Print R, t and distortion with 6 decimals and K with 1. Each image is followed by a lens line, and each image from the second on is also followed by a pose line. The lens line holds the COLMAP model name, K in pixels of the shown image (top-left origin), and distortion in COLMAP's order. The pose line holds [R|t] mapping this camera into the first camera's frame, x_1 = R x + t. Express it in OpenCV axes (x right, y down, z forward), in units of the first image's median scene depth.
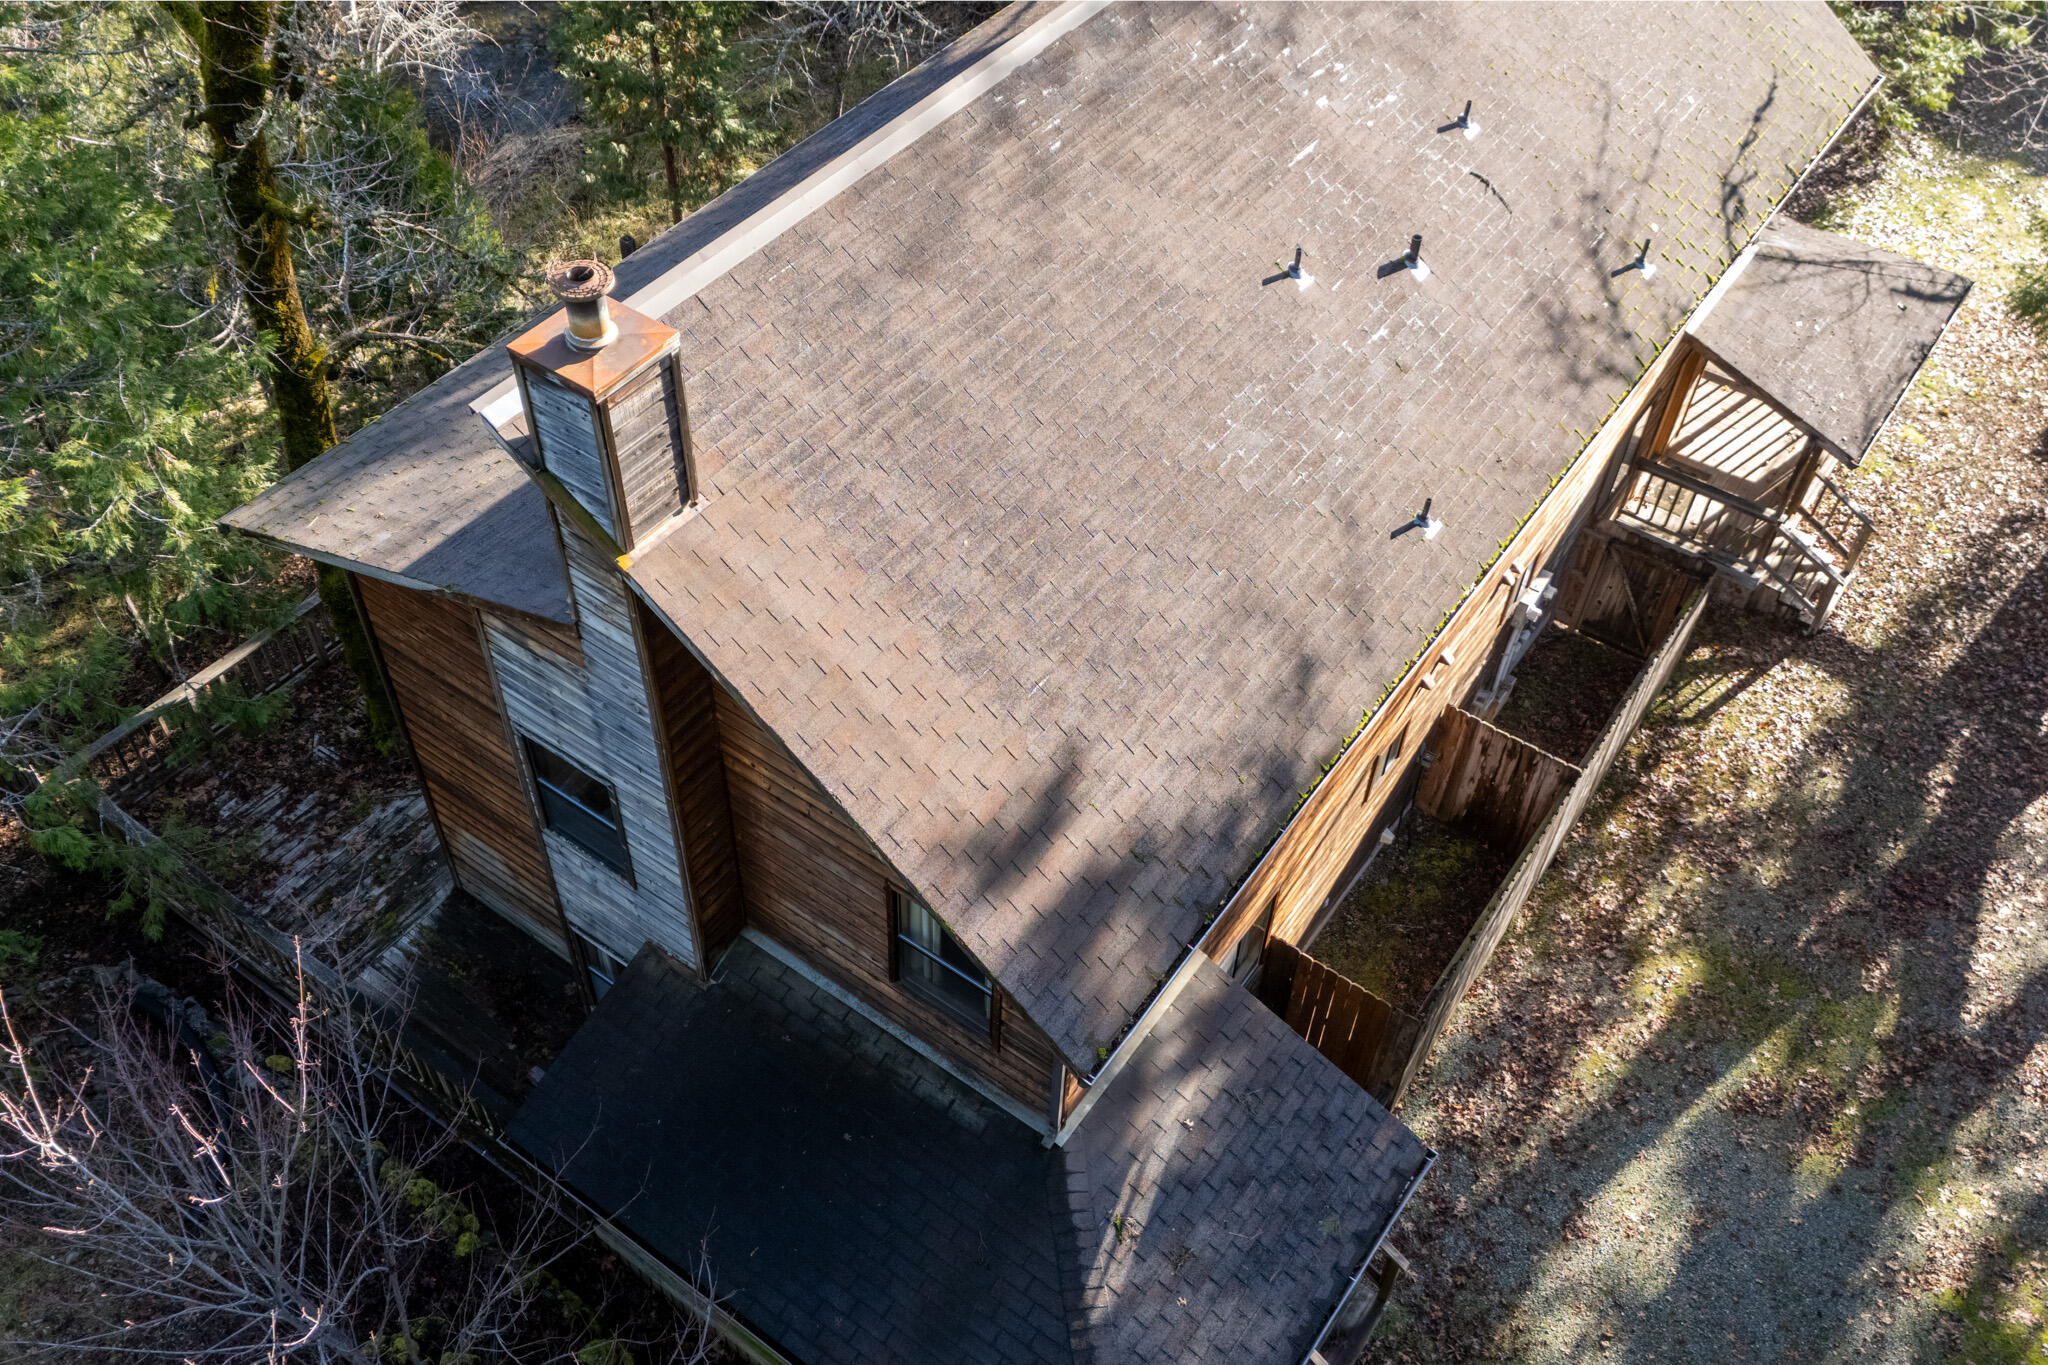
lens RADIAL K [[1754.7, 0, 1024.2], [0, 1754.7, 677.9], [0, 0, 1]] dist [0.046693, -0.037524]
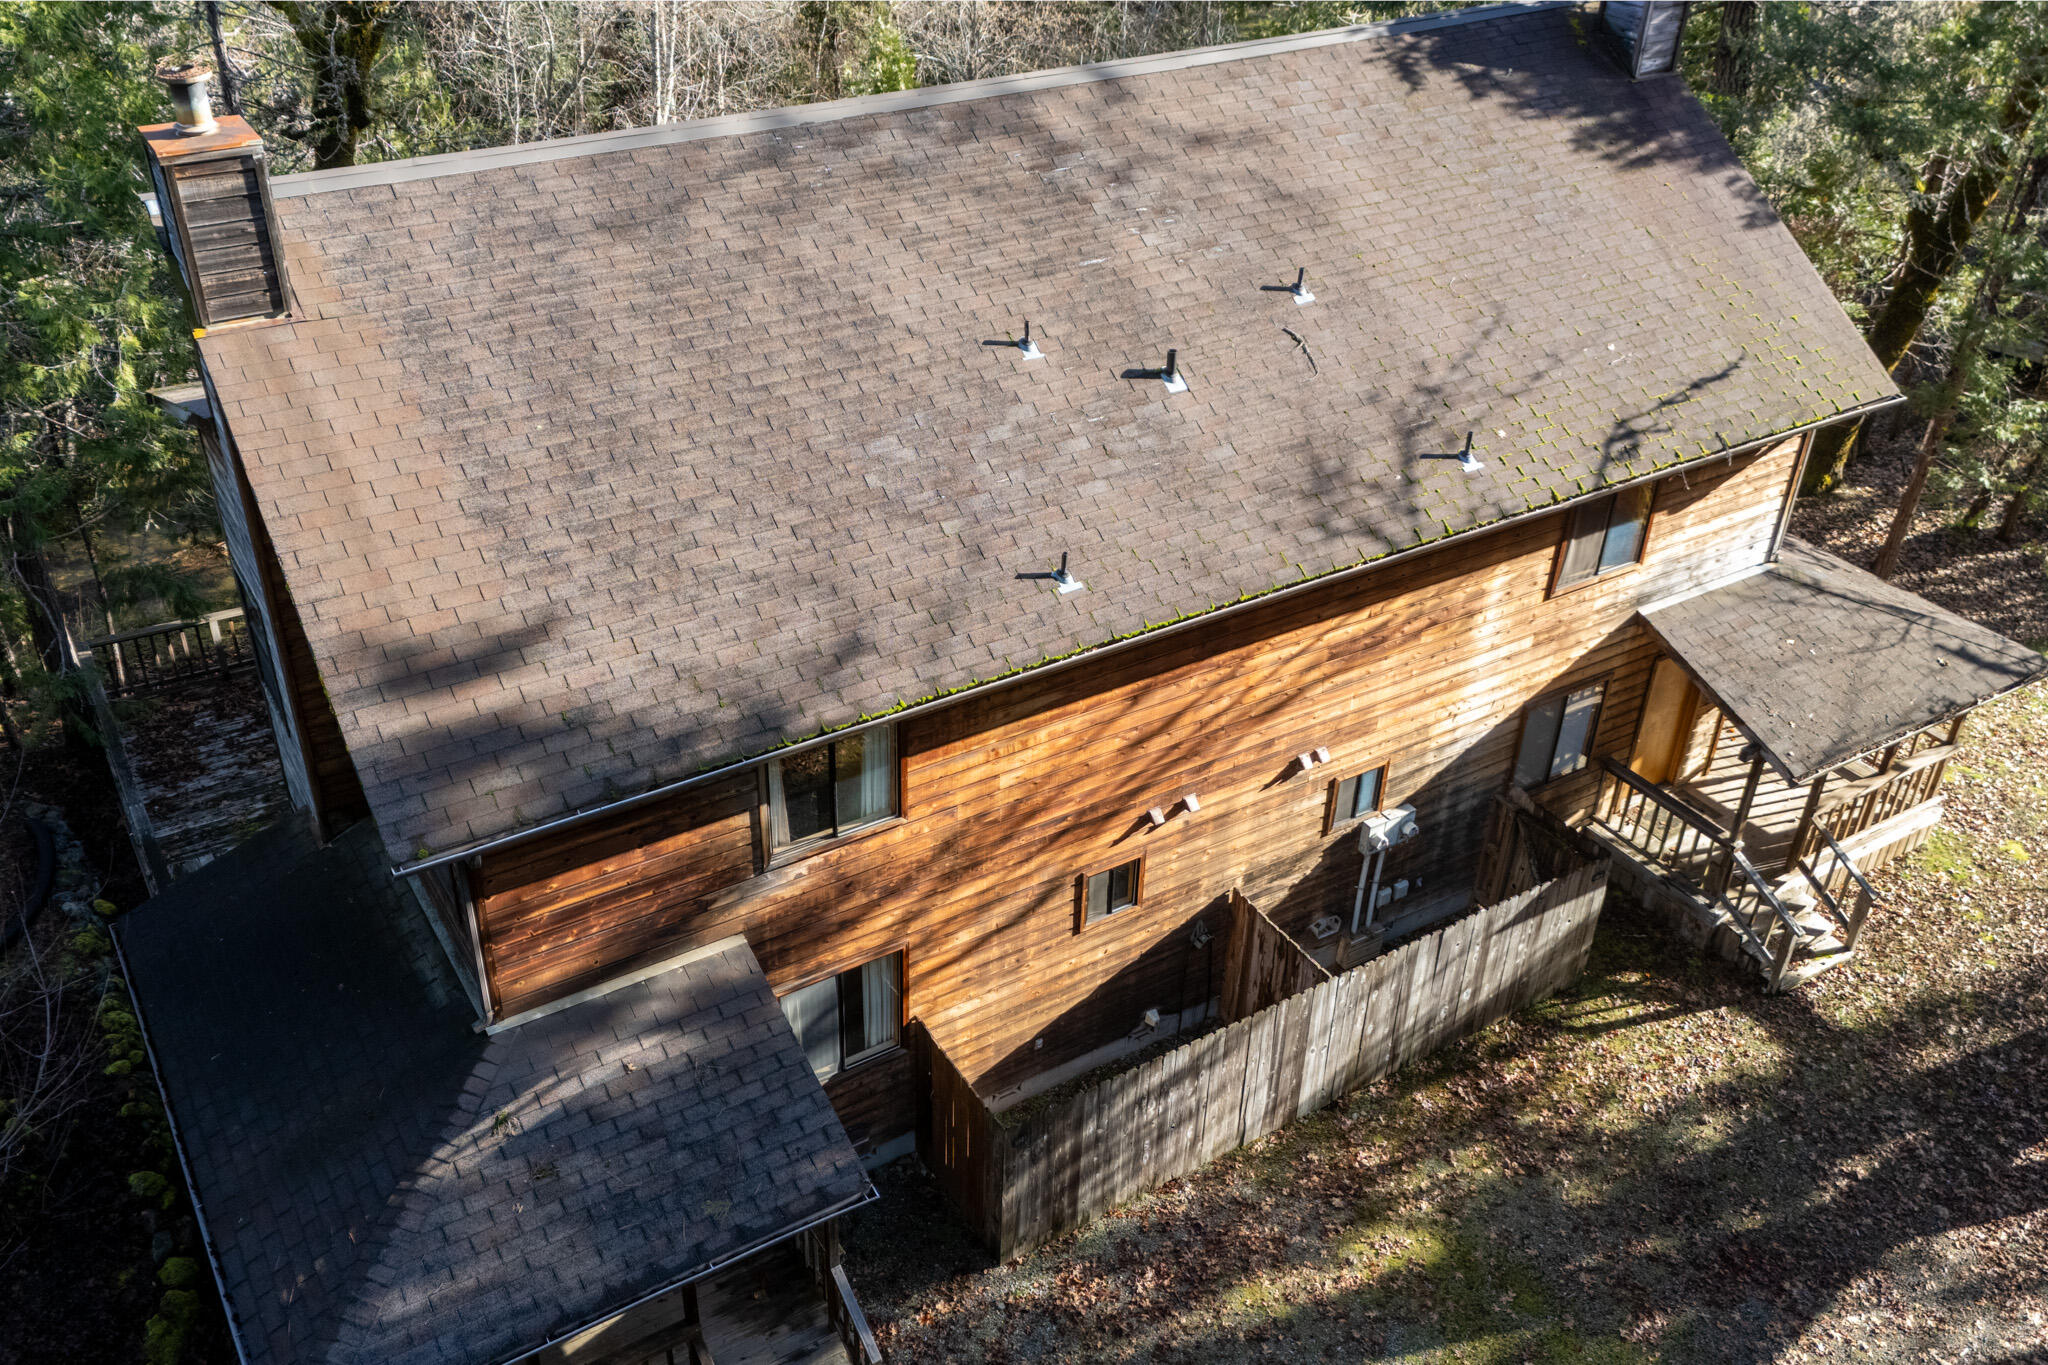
lens RADIAL K [[1754.7, 0, 1012.5], [0, 1754.7, 681.2], [0, 0, 1]] dist [0.046693, -0.037524]
pose [[0.922122, 0.207815, -0.326350, 0.409964], [-0.285260, 0.935024, -0.210611, 0.142257], [0.261377, 0.287303, 0.921487, 0.058709]]
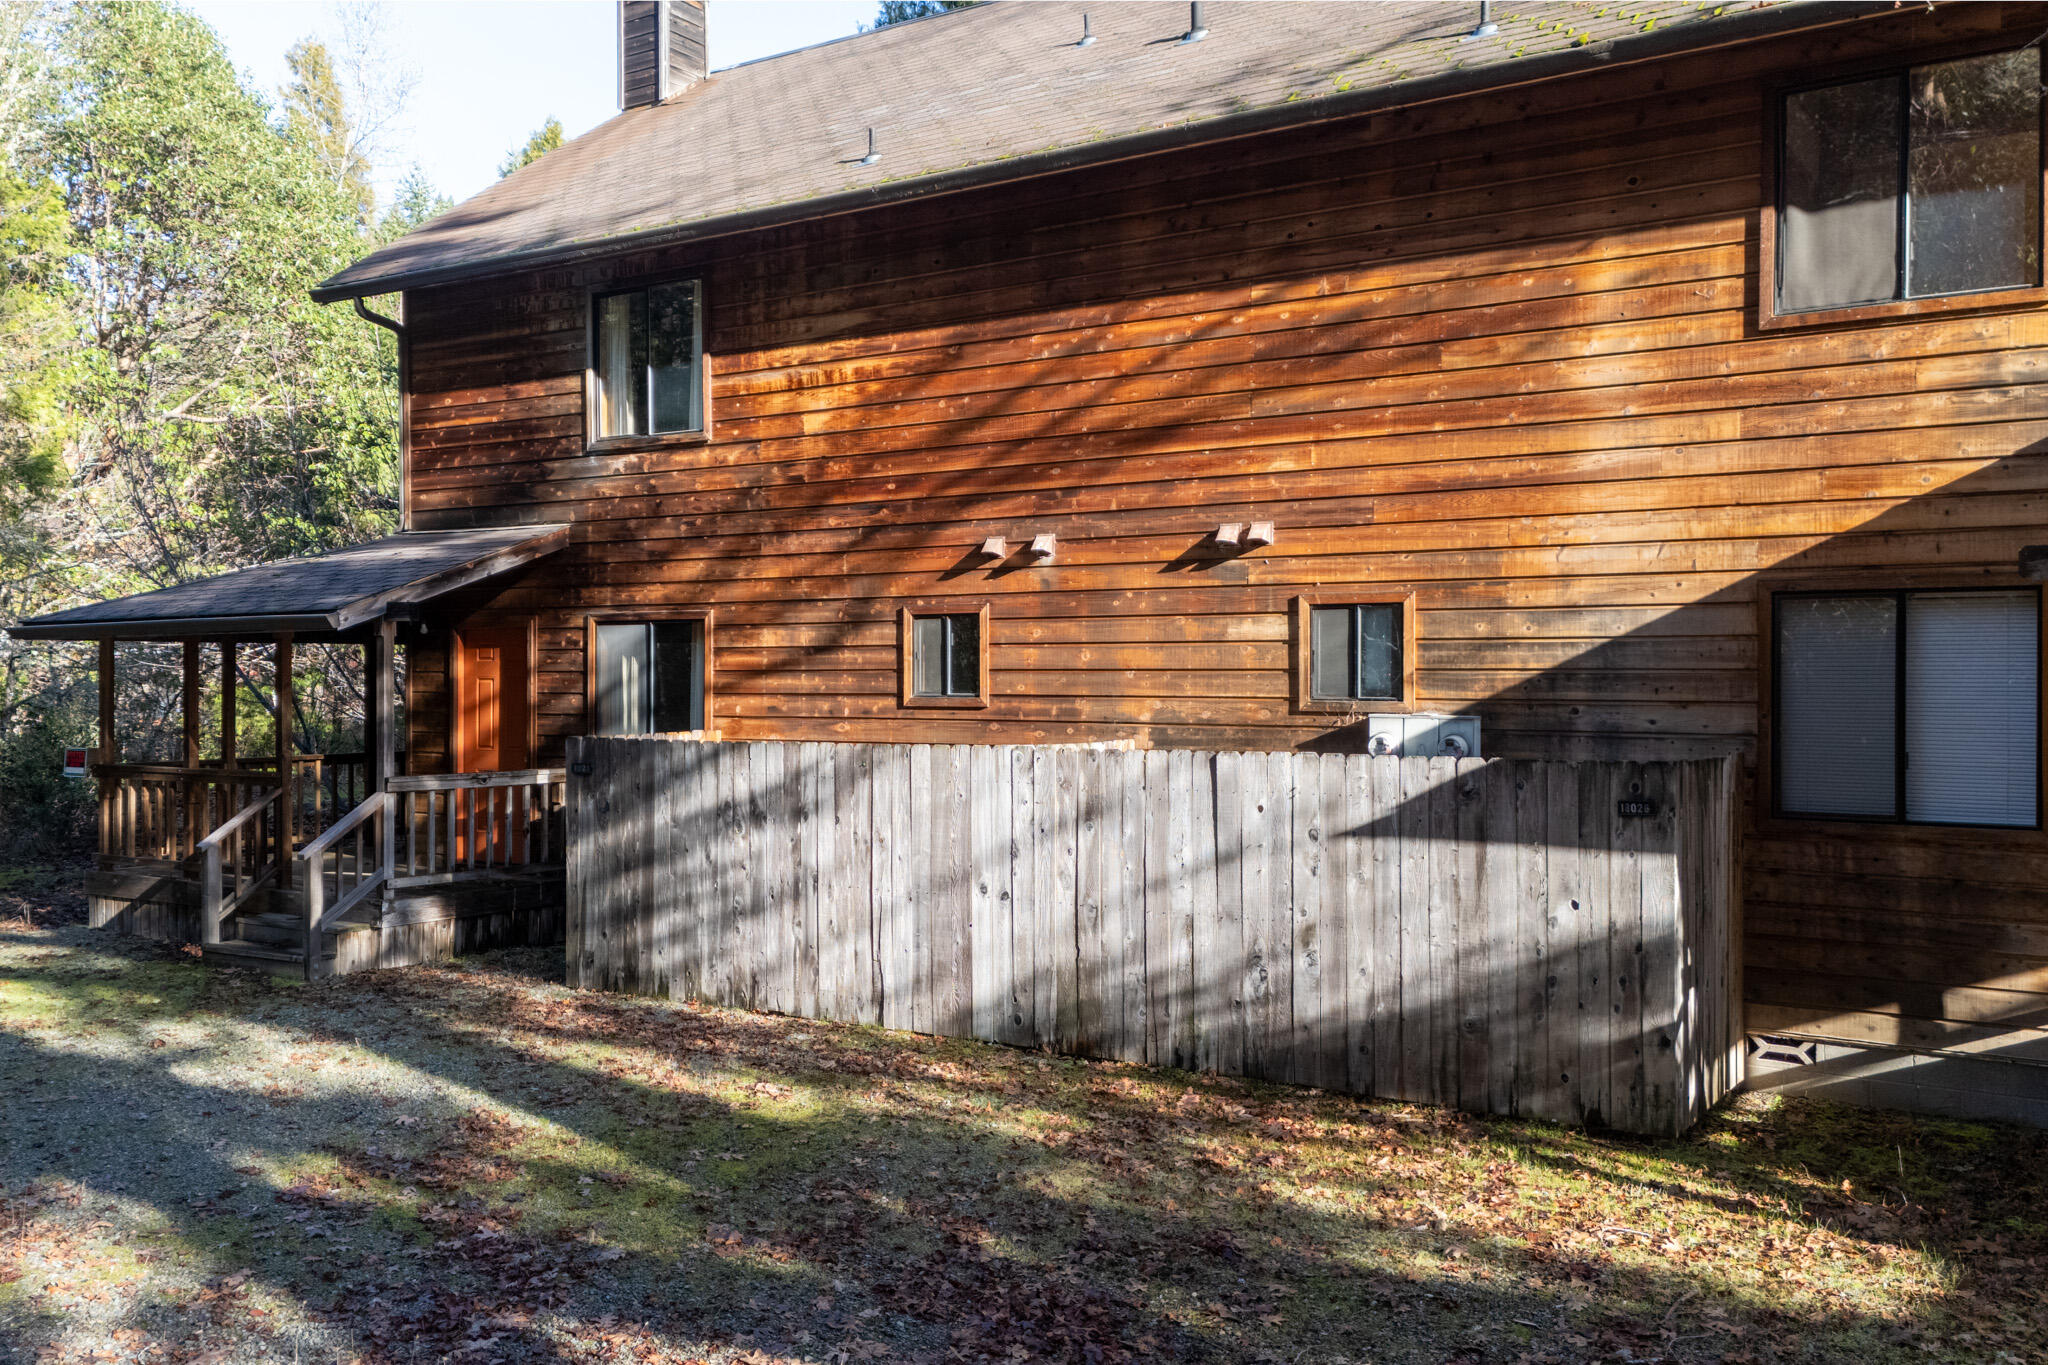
lens RADIAL K [[1754.7, 0, 1014.7], [0, 1754.7, 685.7], [0, 0, 1]] dist [0.046693, -0.037524]
pose [[0.061833, -0.007780, -0.998056, 0.850891], [-0.727230, 0.684542, -0.050390, 0.062583], [0.683604, 0.728932, 0.036670, 0.924638]]
